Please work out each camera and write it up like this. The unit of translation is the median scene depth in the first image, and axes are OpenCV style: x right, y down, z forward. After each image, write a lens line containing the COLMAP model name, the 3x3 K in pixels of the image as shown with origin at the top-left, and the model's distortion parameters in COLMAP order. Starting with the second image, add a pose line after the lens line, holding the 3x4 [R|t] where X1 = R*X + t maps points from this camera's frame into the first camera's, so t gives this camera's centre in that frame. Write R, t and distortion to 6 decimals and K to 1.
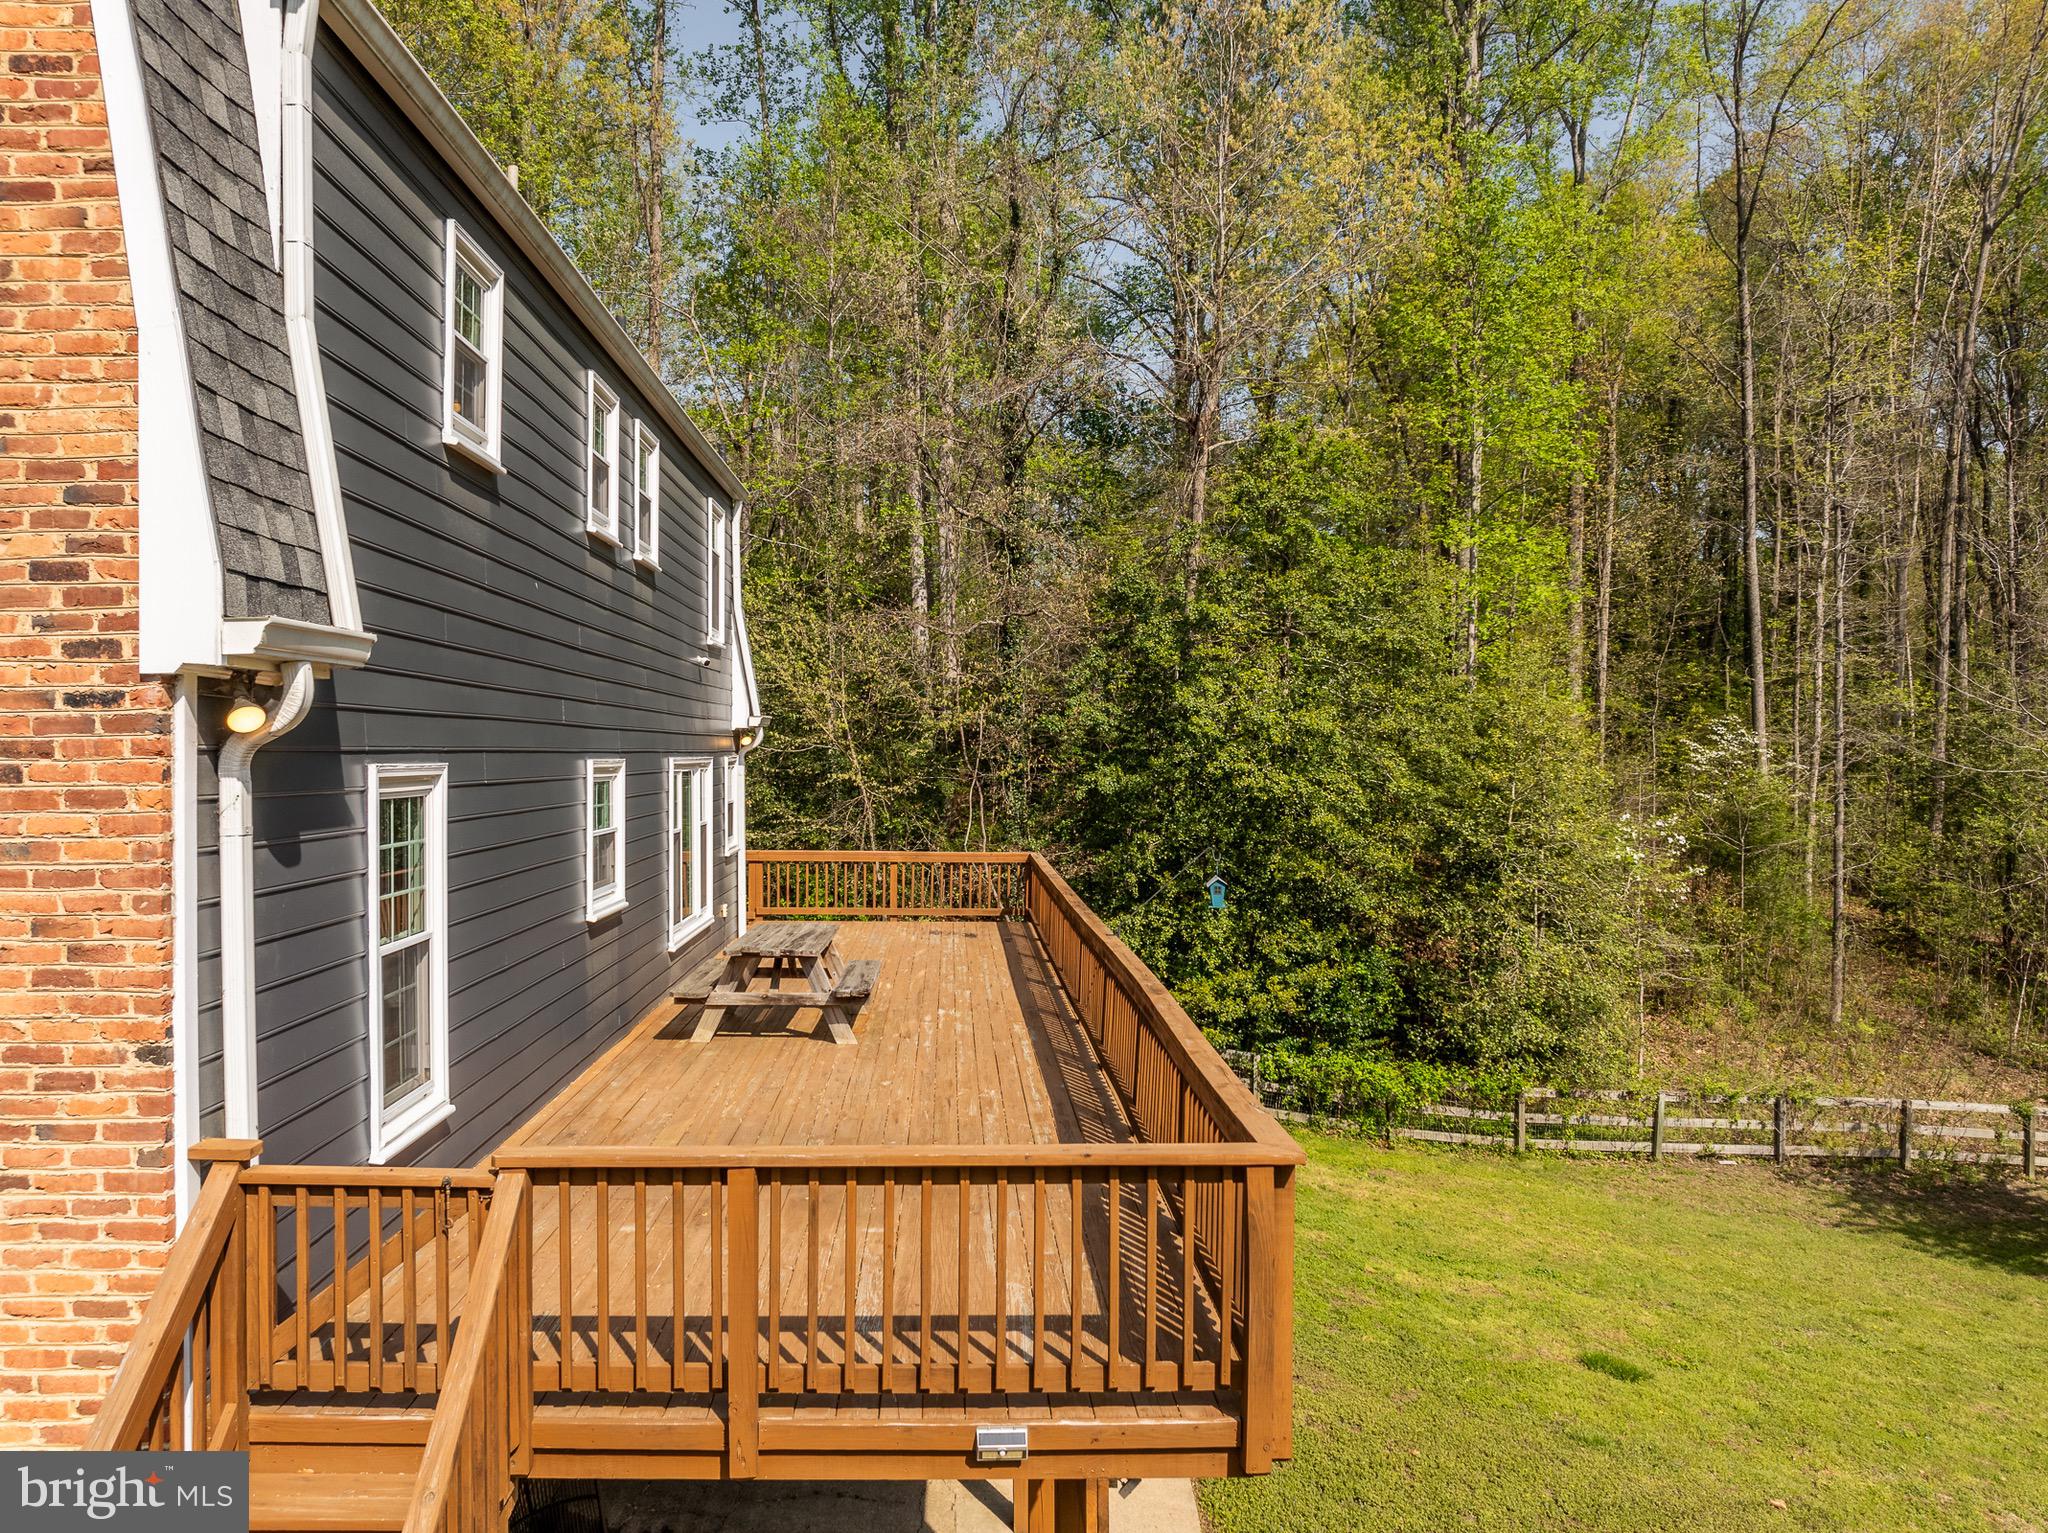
lens RADIAL K [[1466.5, 0, 966.2], [0, 1466.5, 779.7], [0, 0, 1]] dist [-0.022707, 0.005782]
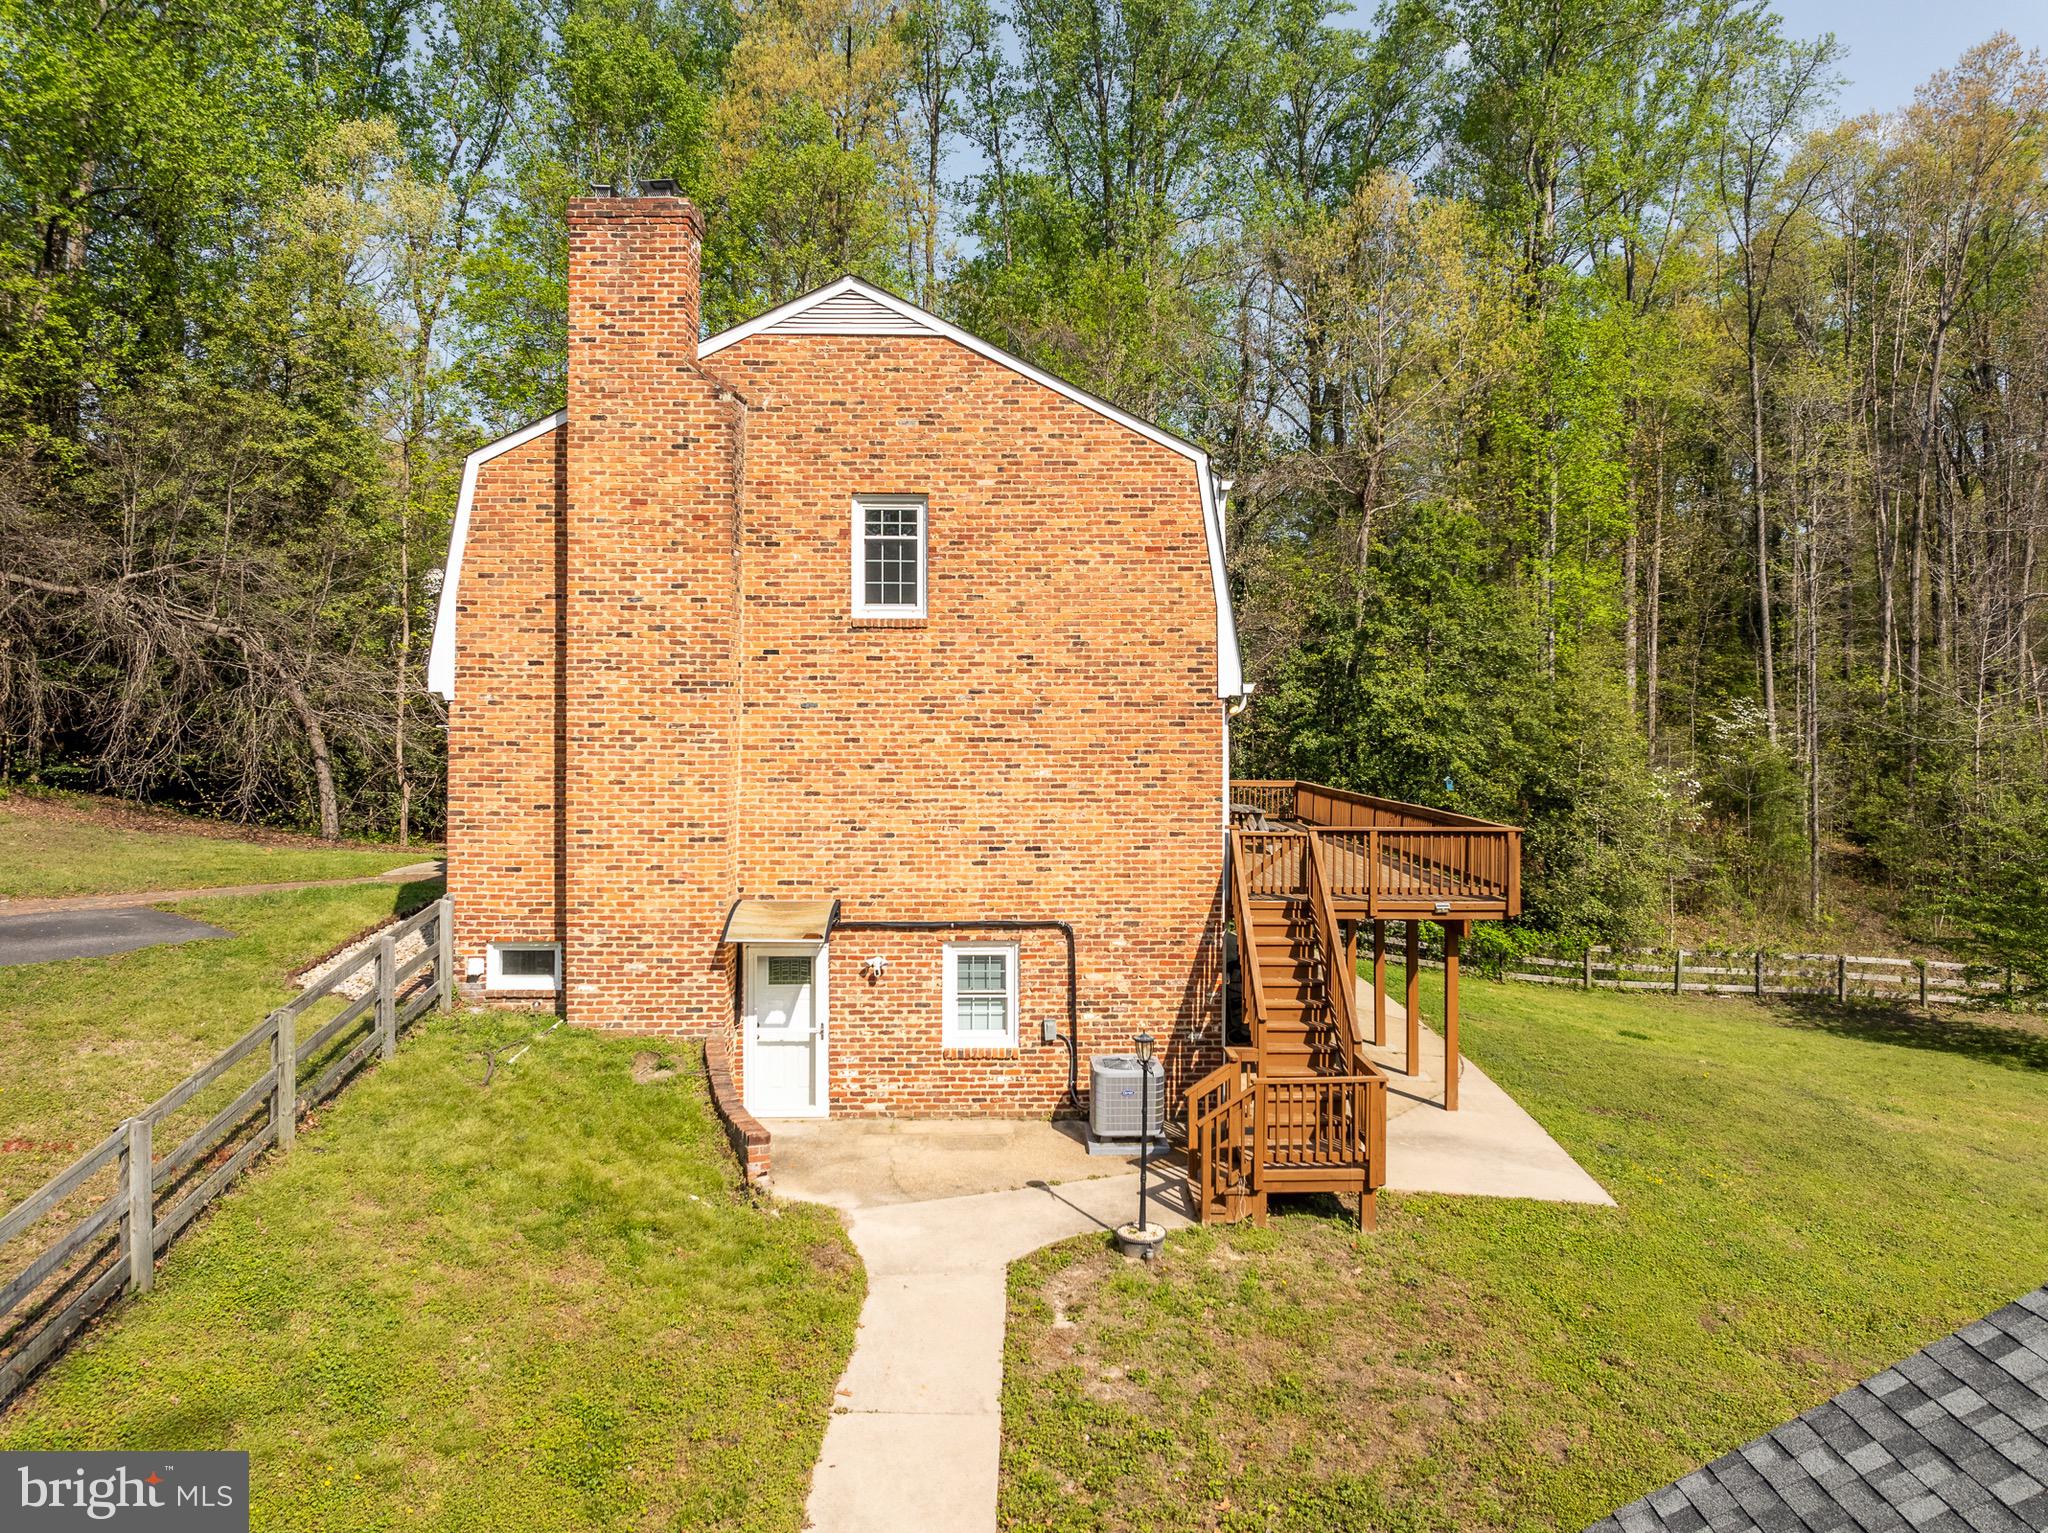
lens RADIAL K [[1578.4, 0, 1024.2], [0, 1578.4, 681.0], [0, 0, 1]] dist [-0.021456, -0.003726]
pose [[0.999832, 0.007824, 0.016584, -0.231174], [-0.007078, 0.998981, -0.044580, 0.014225], [-0.016916, 0.044455, 0.998868, -0.623893]]
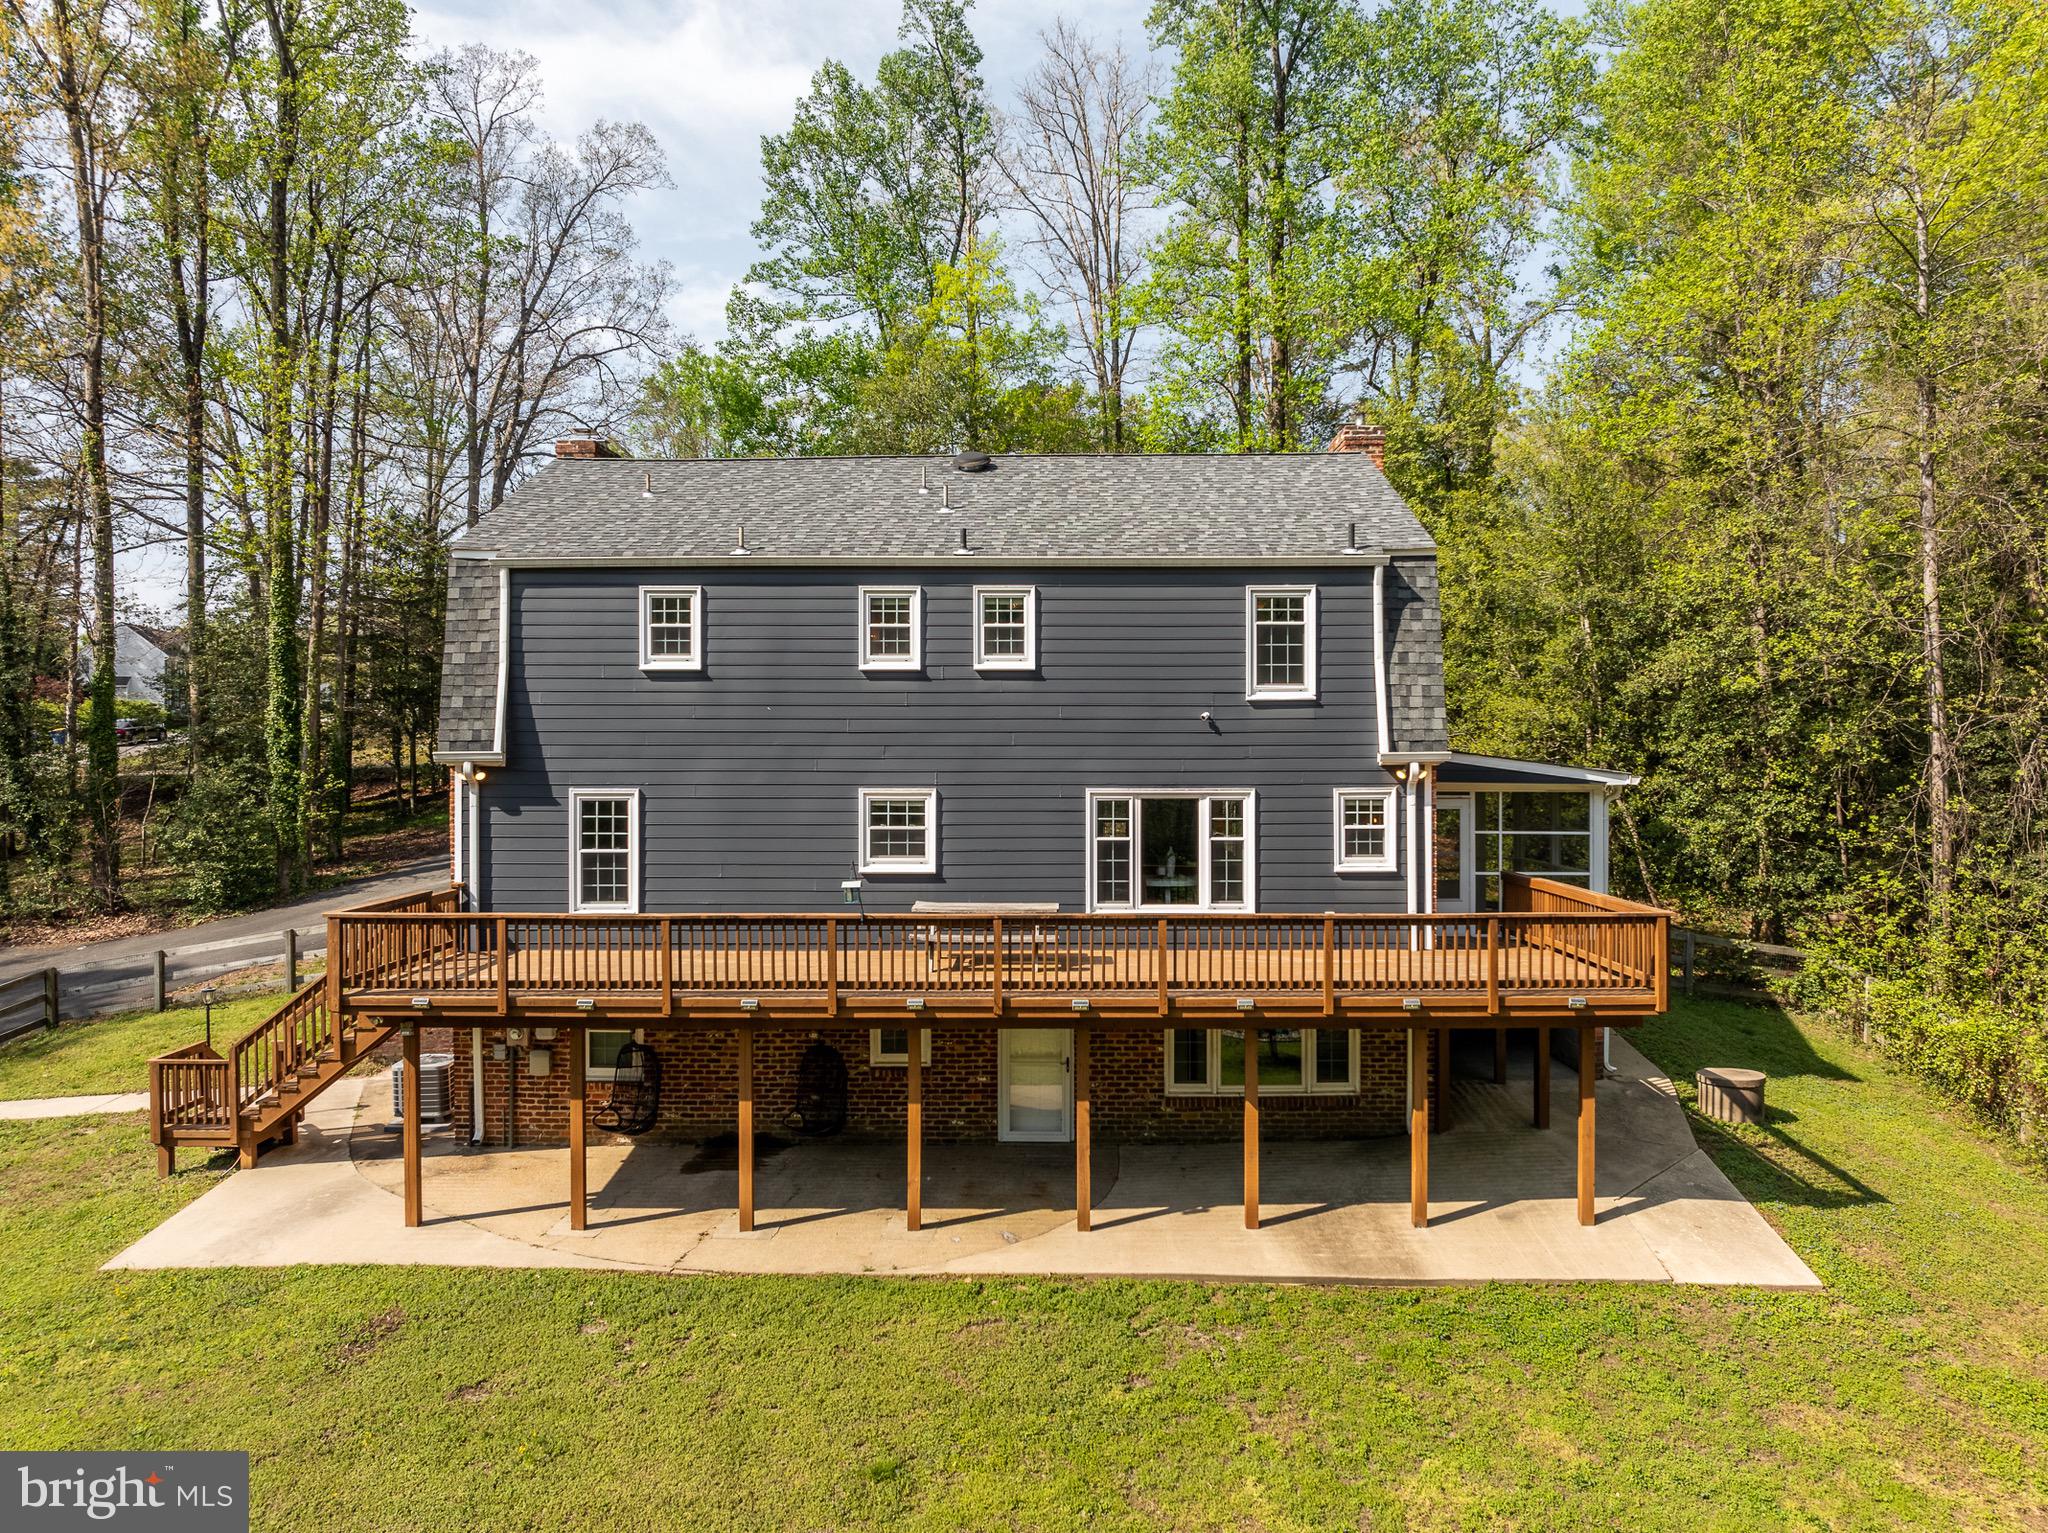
lens RADIAL K [[1444.9, 0, 1027.3], [0, 1444.9, 764.2], [0, 0, 1]] dist [-0.034376, -0.003588]
pose [[-0.010173, 0.002332, -0.999946, 0.718554], [-0.018478, 0.999826, 0.002520, -0.024028], [0.999778, 0.018503, -0.010128, 0.547327]]
